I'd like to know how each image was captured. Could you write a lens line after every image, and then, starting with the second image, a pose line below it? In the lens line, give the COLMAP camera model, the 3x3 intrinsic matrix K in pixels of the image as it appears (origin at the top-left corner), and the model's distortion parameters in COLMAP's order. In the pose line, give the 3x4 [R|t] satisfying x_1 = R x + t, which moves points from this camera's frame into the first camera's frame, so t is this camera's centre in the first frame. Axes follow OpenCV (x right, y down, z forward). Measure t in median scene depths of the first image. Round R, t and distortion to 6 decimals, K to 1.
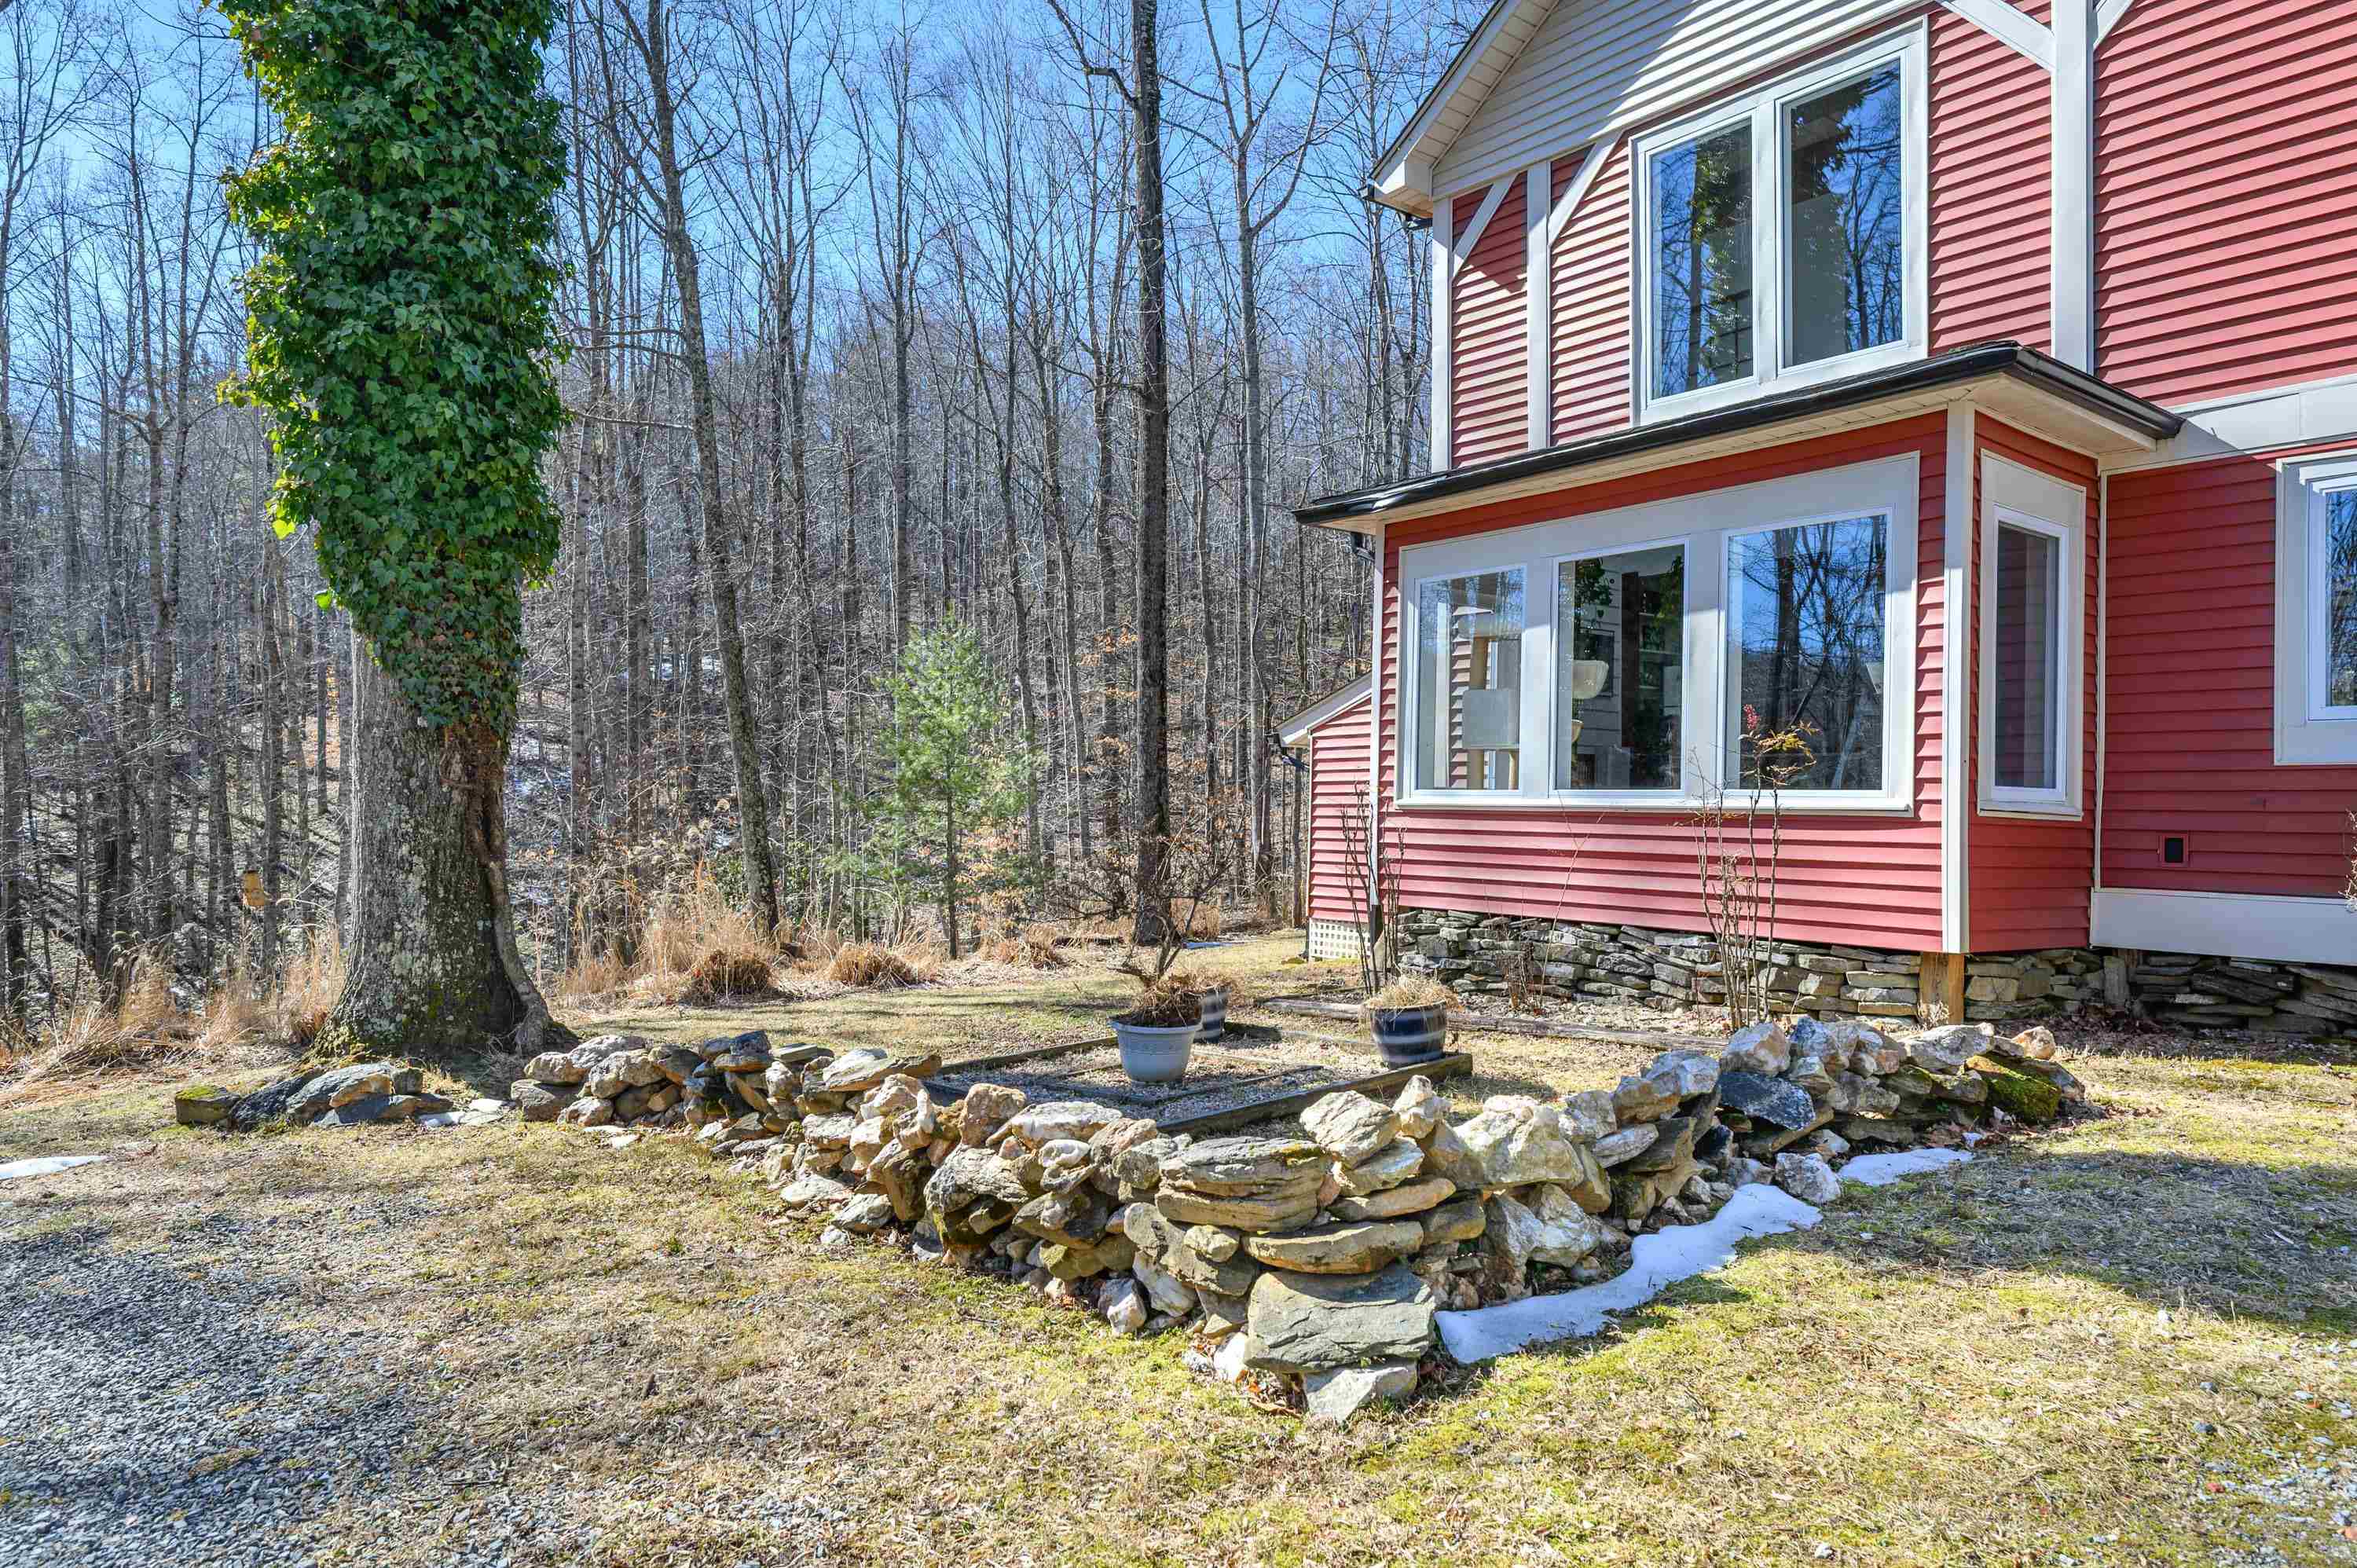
lens RADIAL K [[1462.4, 0, 1200.0], [0, 1462.4, 791.7], [0, 0, 1]] dist [-0.004553, -0.000879]
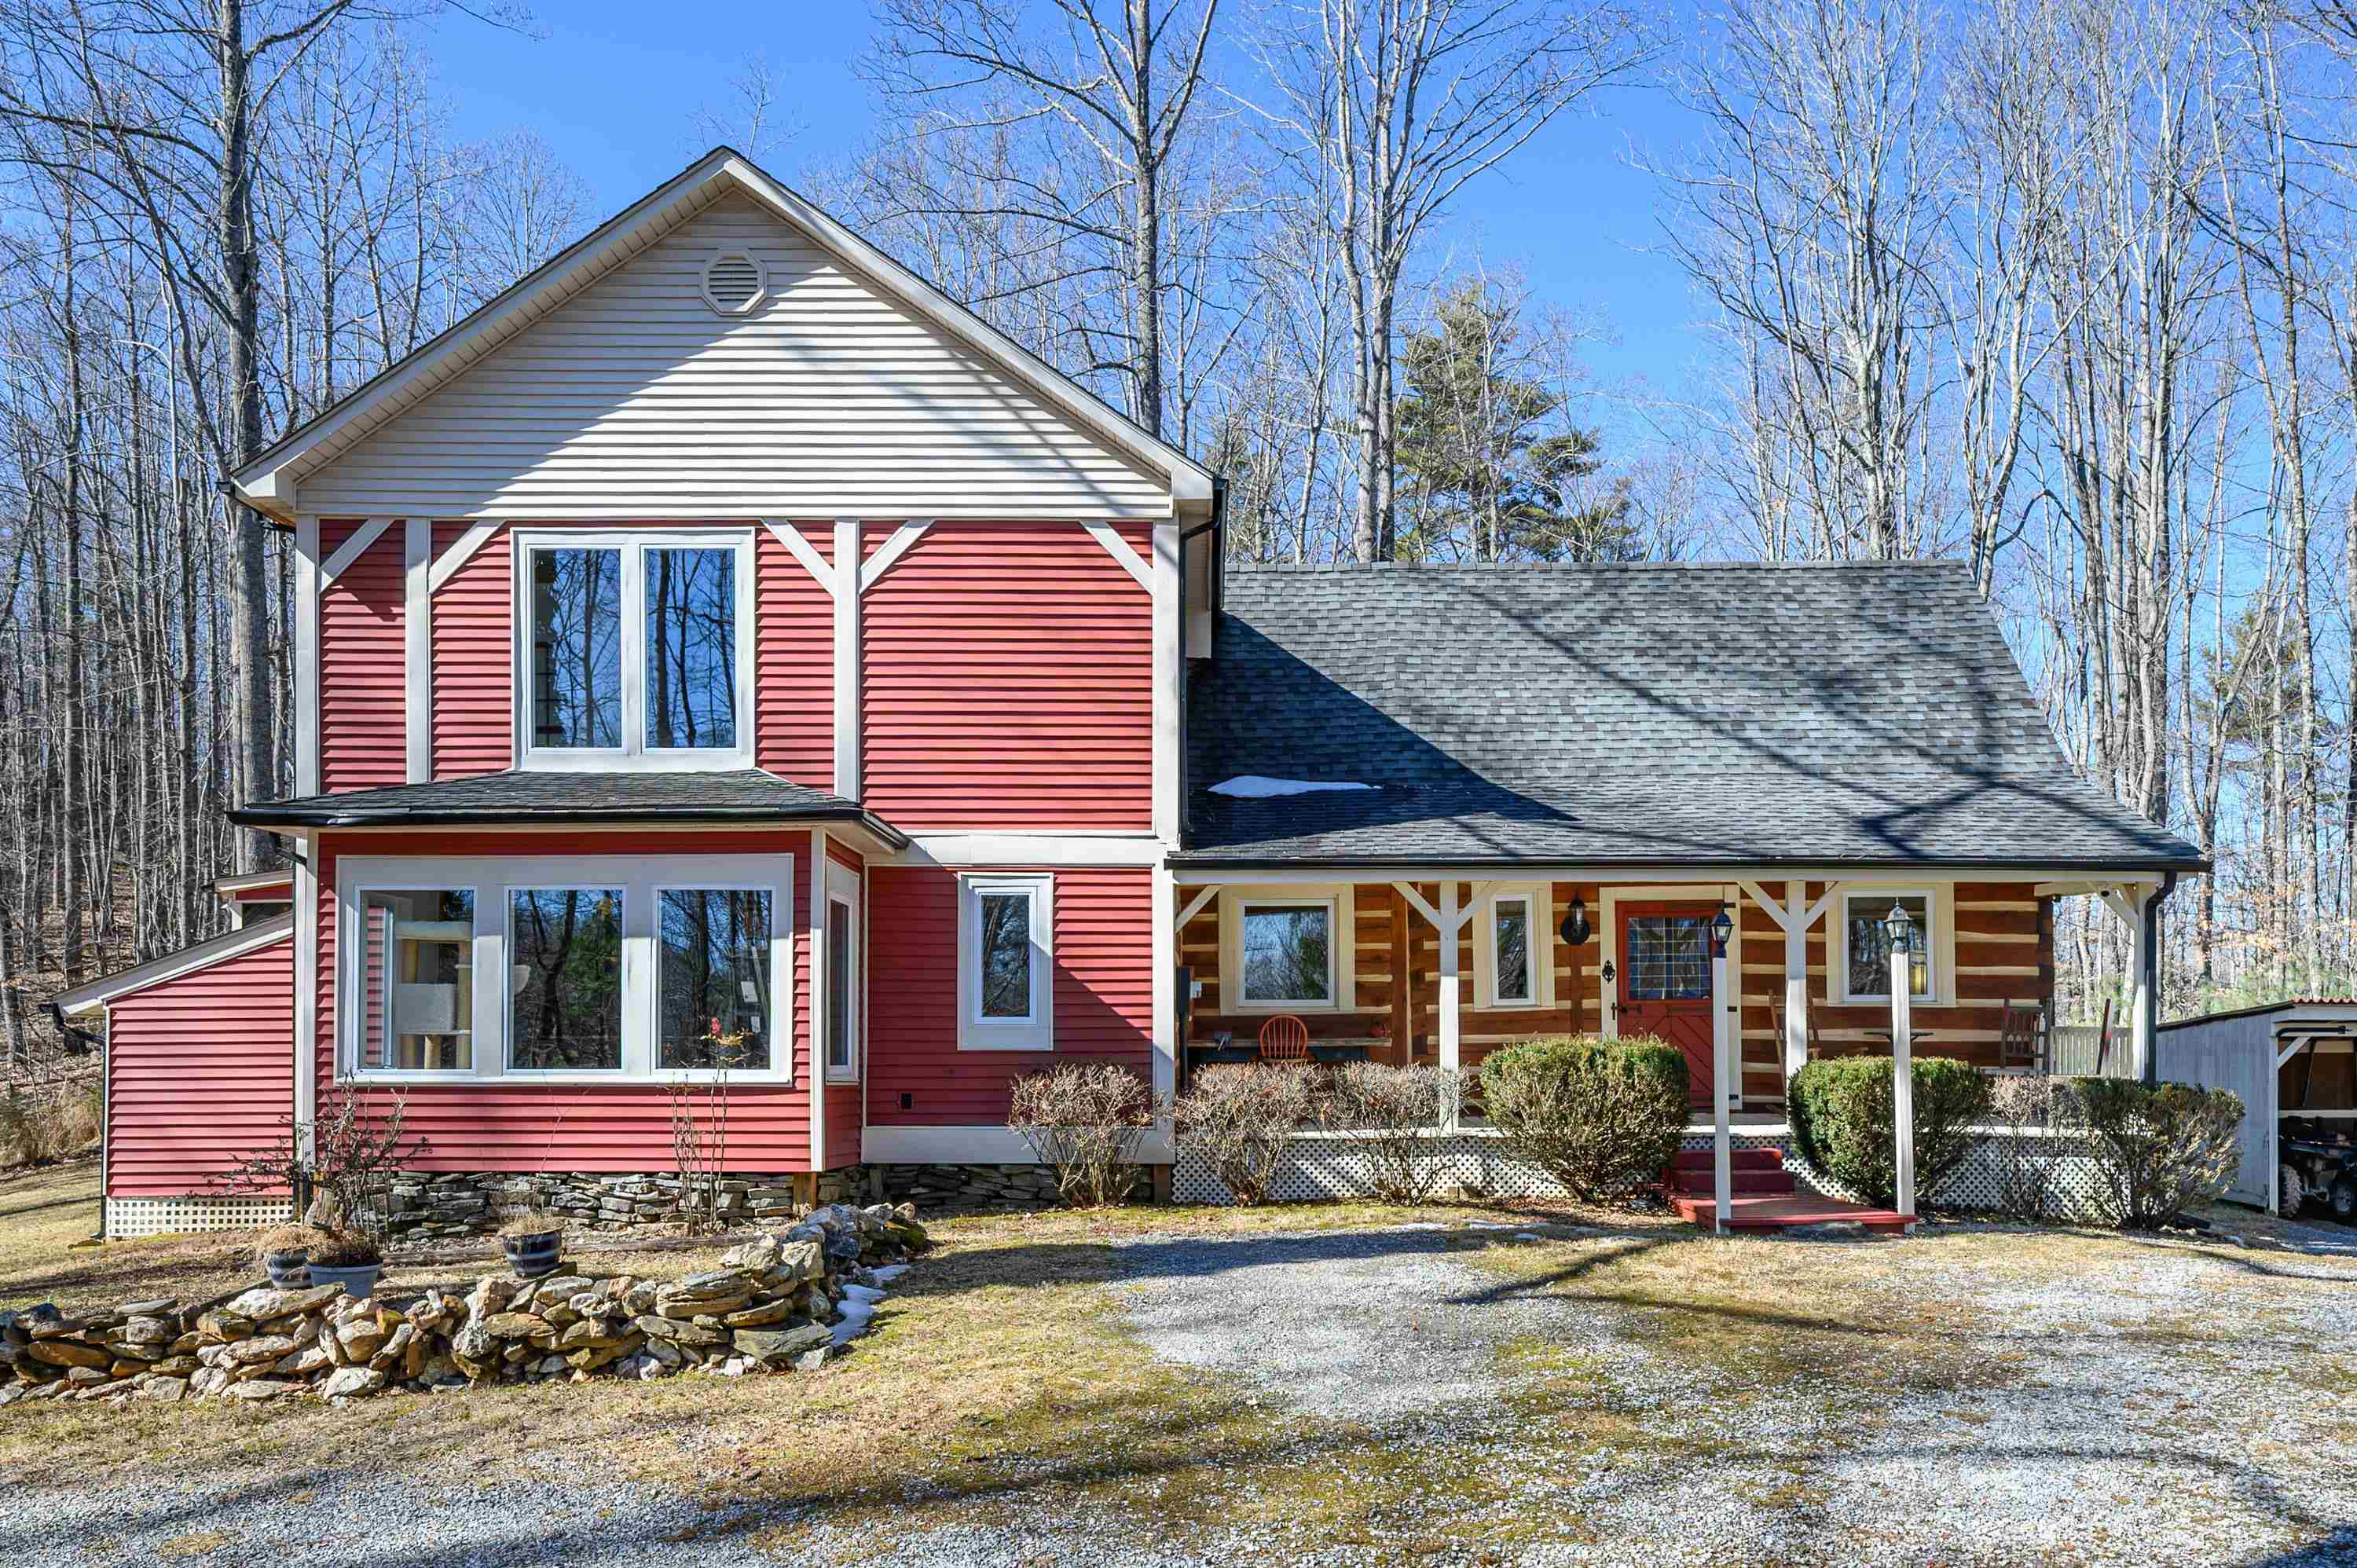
lens RADIAL K [[1741.9, 0, 1181.2], [0, 1741.9, 1058.1], [0, 0, 1]] dist [0.000024, 0.002427]
pose [[0.627268, -0.016829, 0.778621, -0.598655], [0.001158, 0.999786, 0.020675, -0.043918], [-0.778802, -0.012067, 0.627153, -0.423129]]
